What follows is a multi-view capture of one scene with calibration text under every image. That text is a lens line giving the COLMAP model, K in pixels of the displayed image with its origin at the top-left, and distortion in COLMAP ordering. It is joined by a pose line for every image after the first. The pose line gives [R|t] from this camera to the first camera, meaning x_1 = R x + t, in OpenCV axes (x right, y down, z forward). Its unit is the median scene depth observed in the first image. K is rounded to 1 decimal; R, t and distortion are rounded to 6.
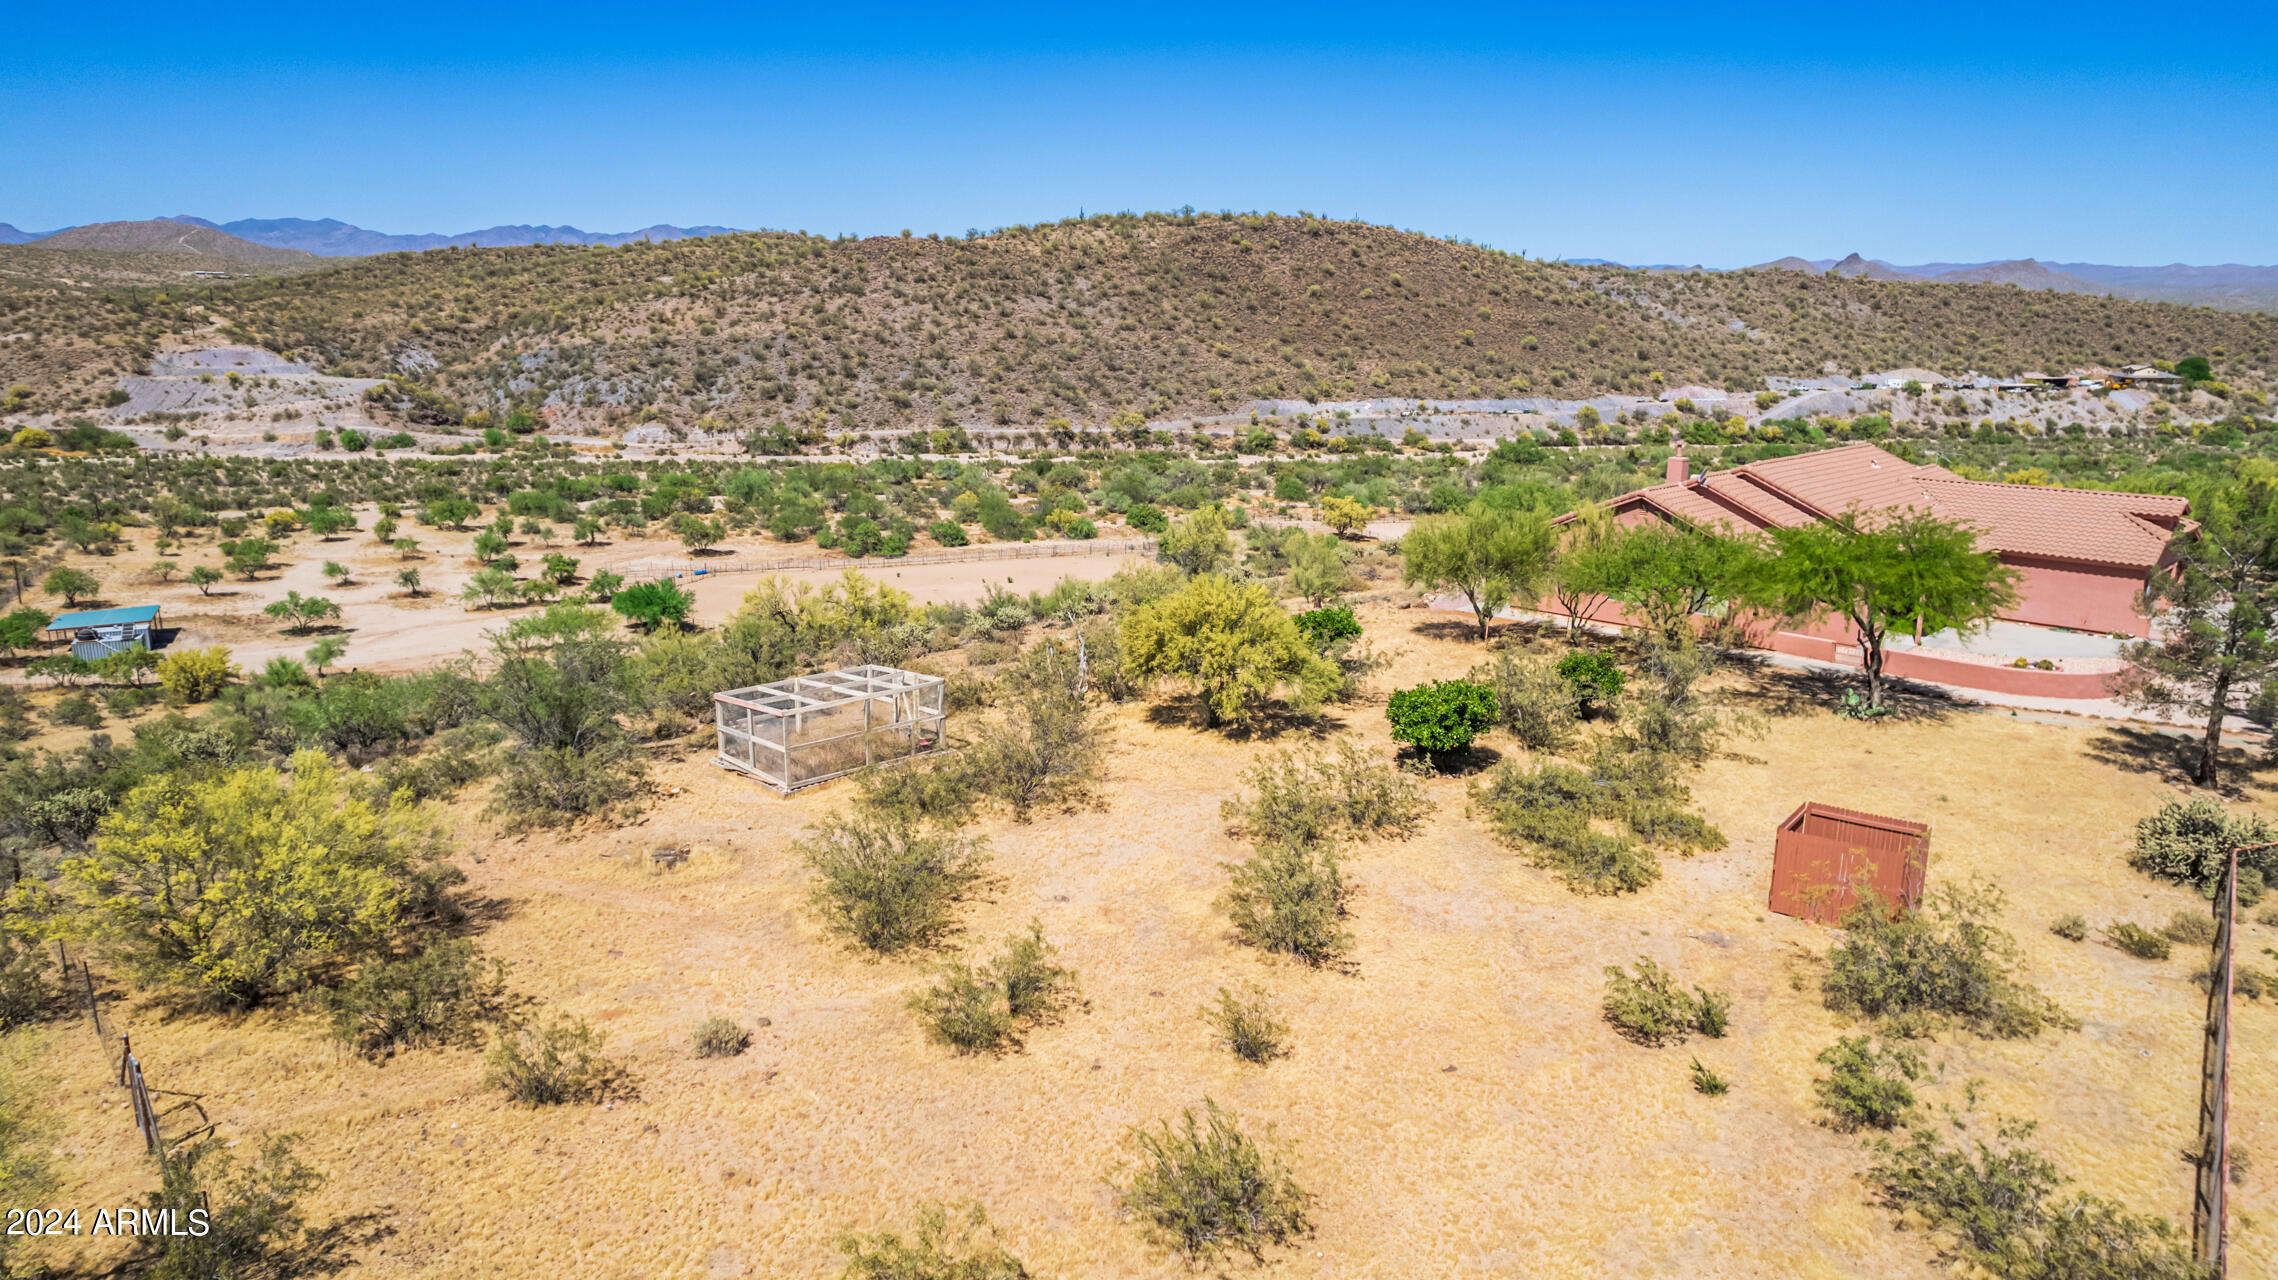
lens RADIAL K [[1459.9, 0, 1139.0], [0, 1459.9, 640.0], [0, 0, 1]] dist [-0.077499, 0.069188]
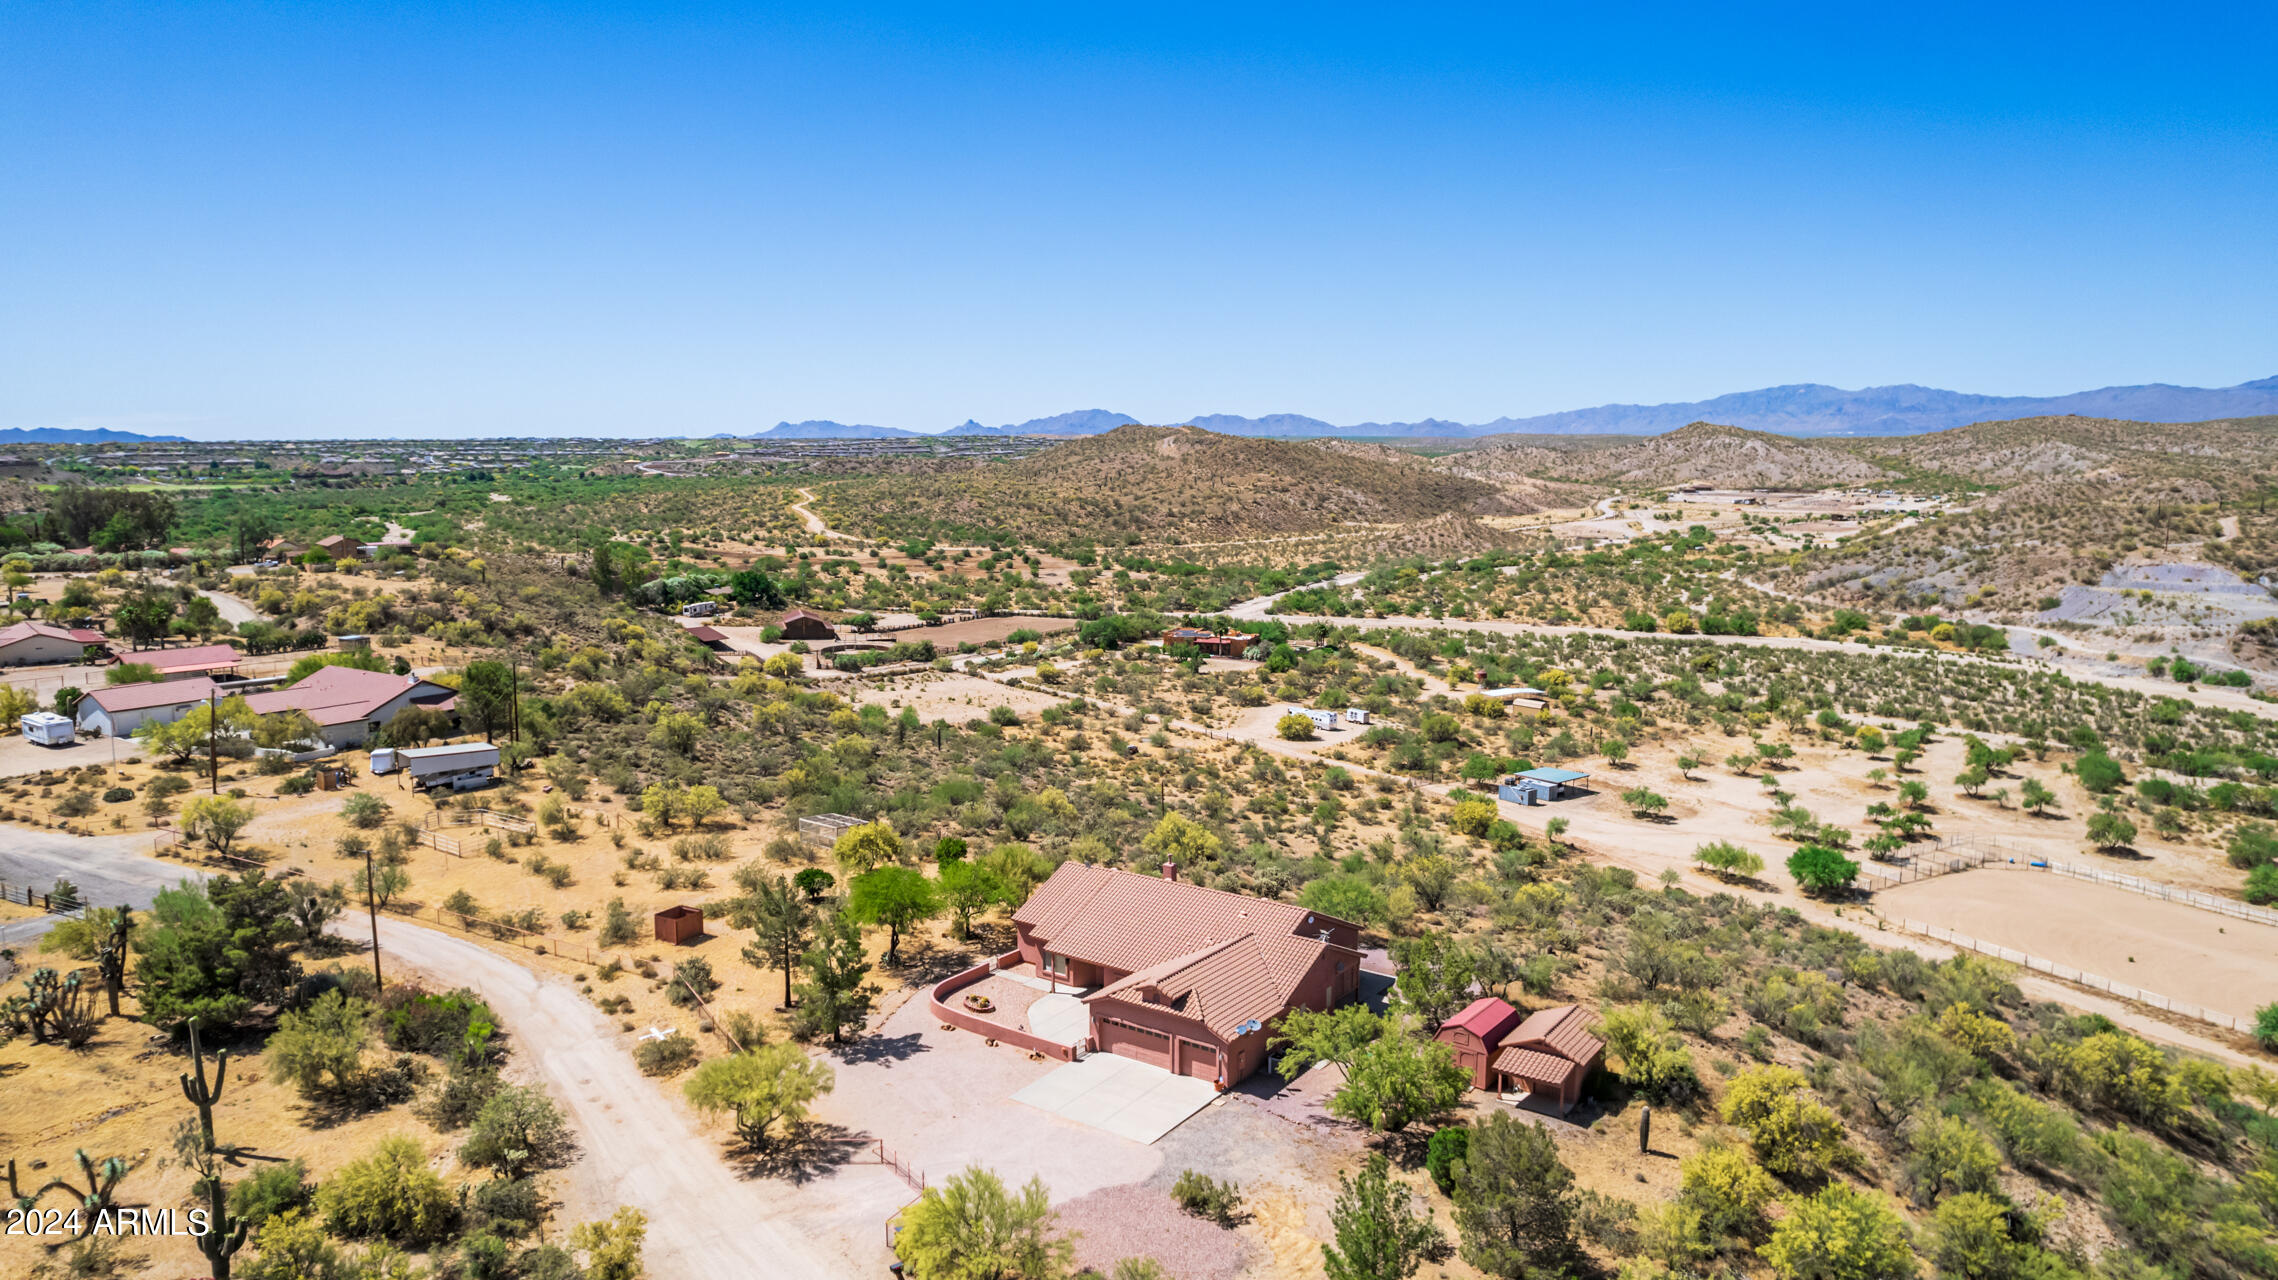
lens RADIAL K [[1455.6, 0, 1140.6], [0, 1455.6, 630.1], [0, 0, 1]] dist [-0.079289, 0.072444]
pose [[0.165286, 0.113794, -0.979659, 0.254454], [-0.222145, 0.972091, 0.075435, -0.065242], [0.960902, 0.205158, 0.185952, 0.081917]]
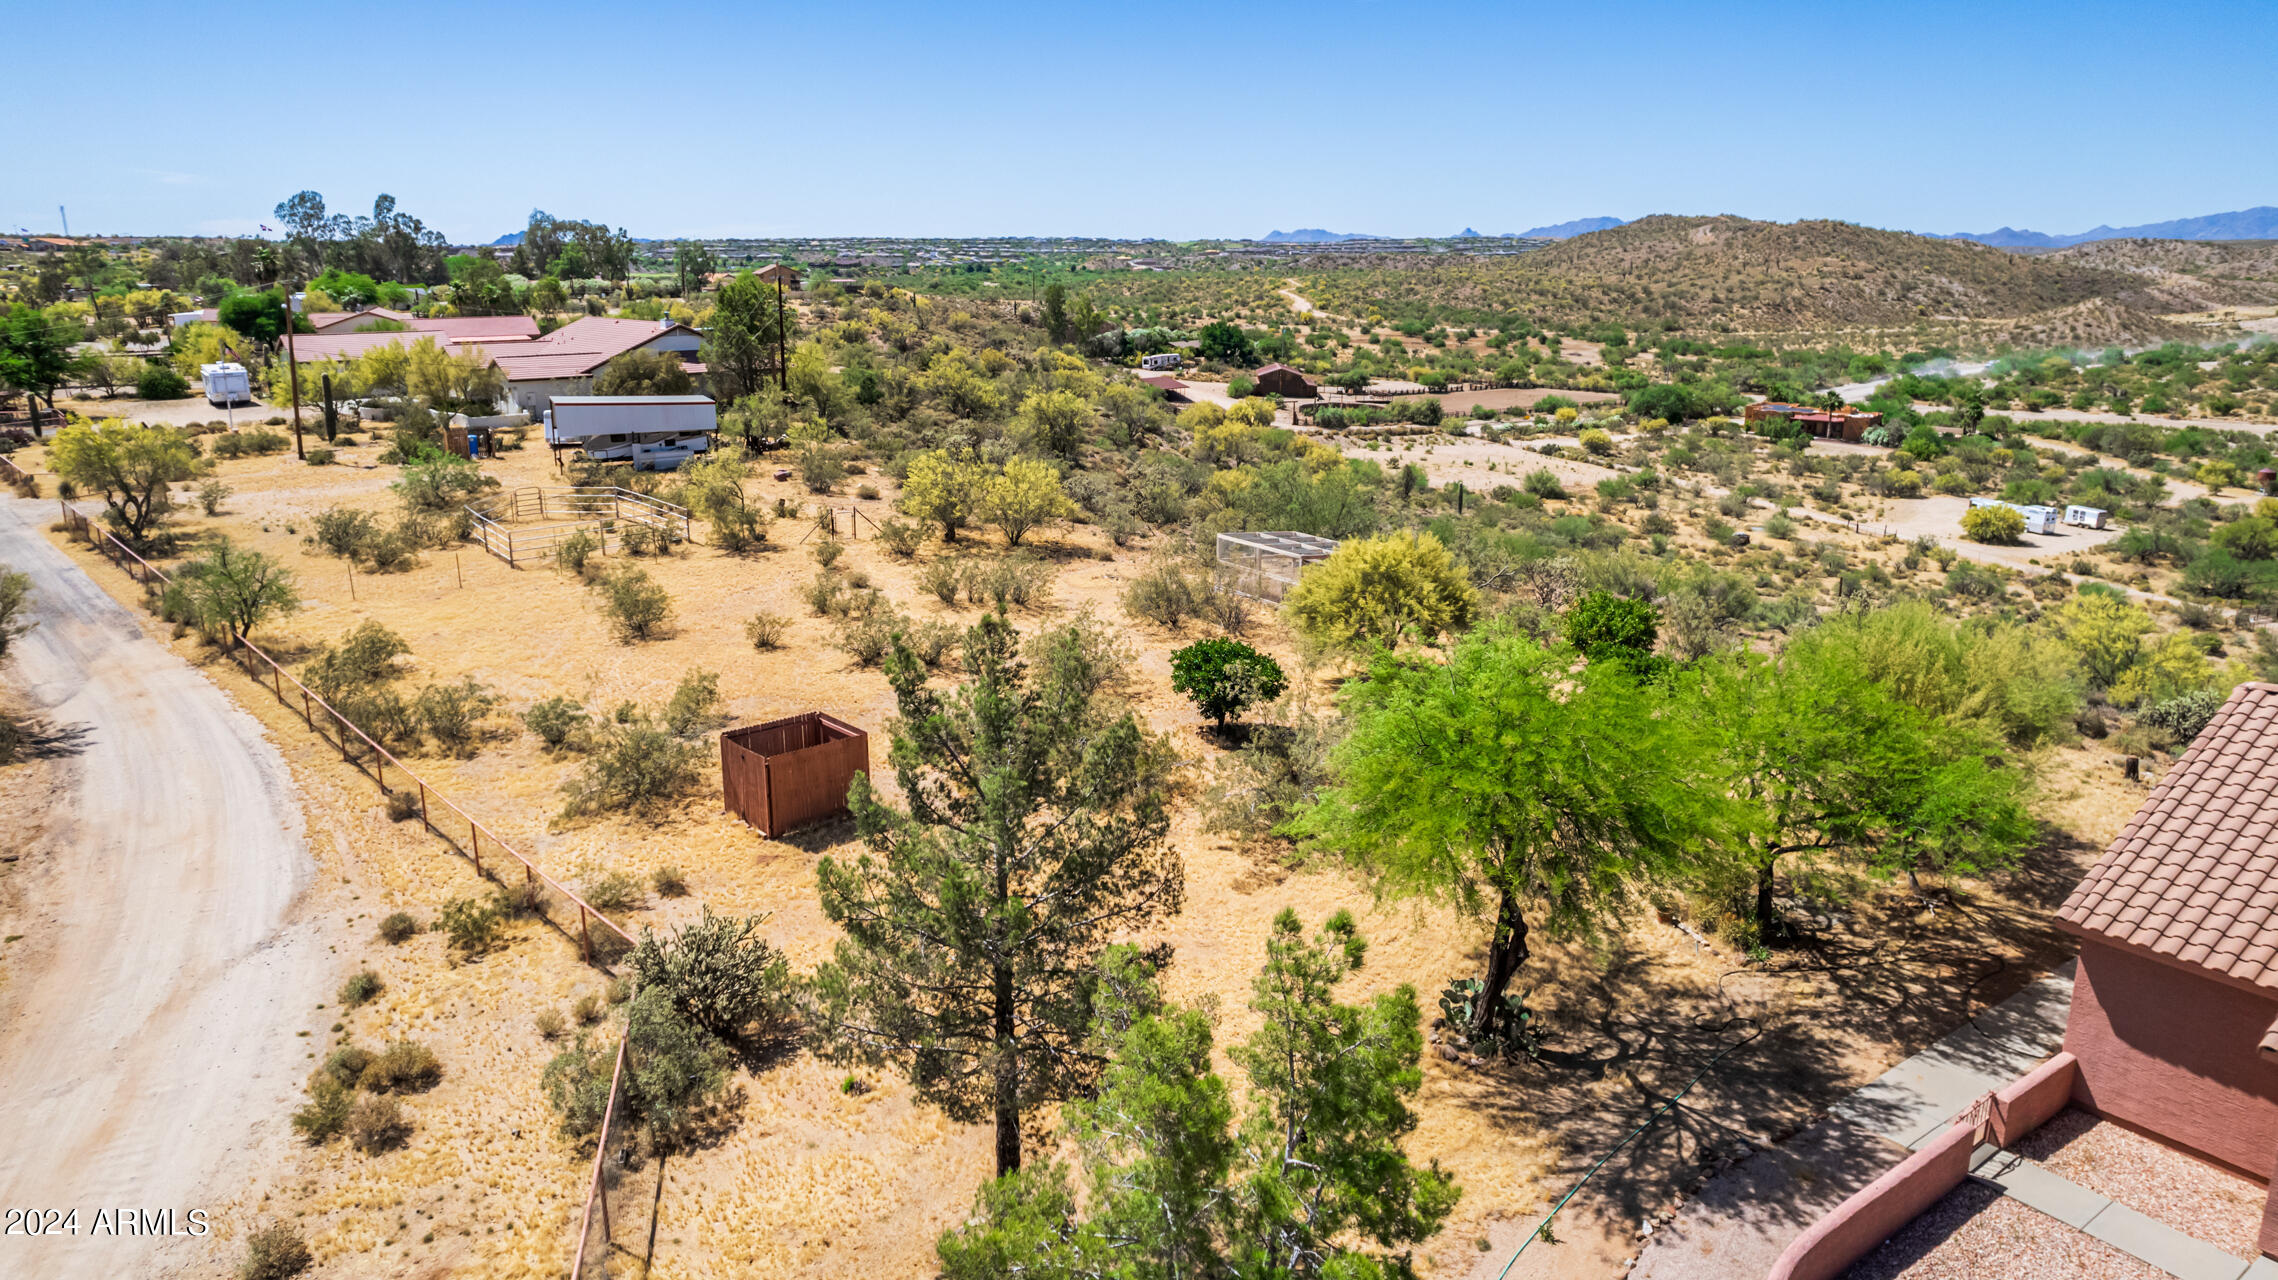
lens RADIAL K [[1467.7, 0, 1133.3], [0, 1467.7, 634.3], [0, 0, 1]] dist [-0.082811, 0.068185]
pose [[-0.166911, 0.237209, -0.957012, 0.097218], [-0.223791, 0.936181, 0.271077, -0.018945], [0.960239, 0.259416, -0.103174, 0.085804]]
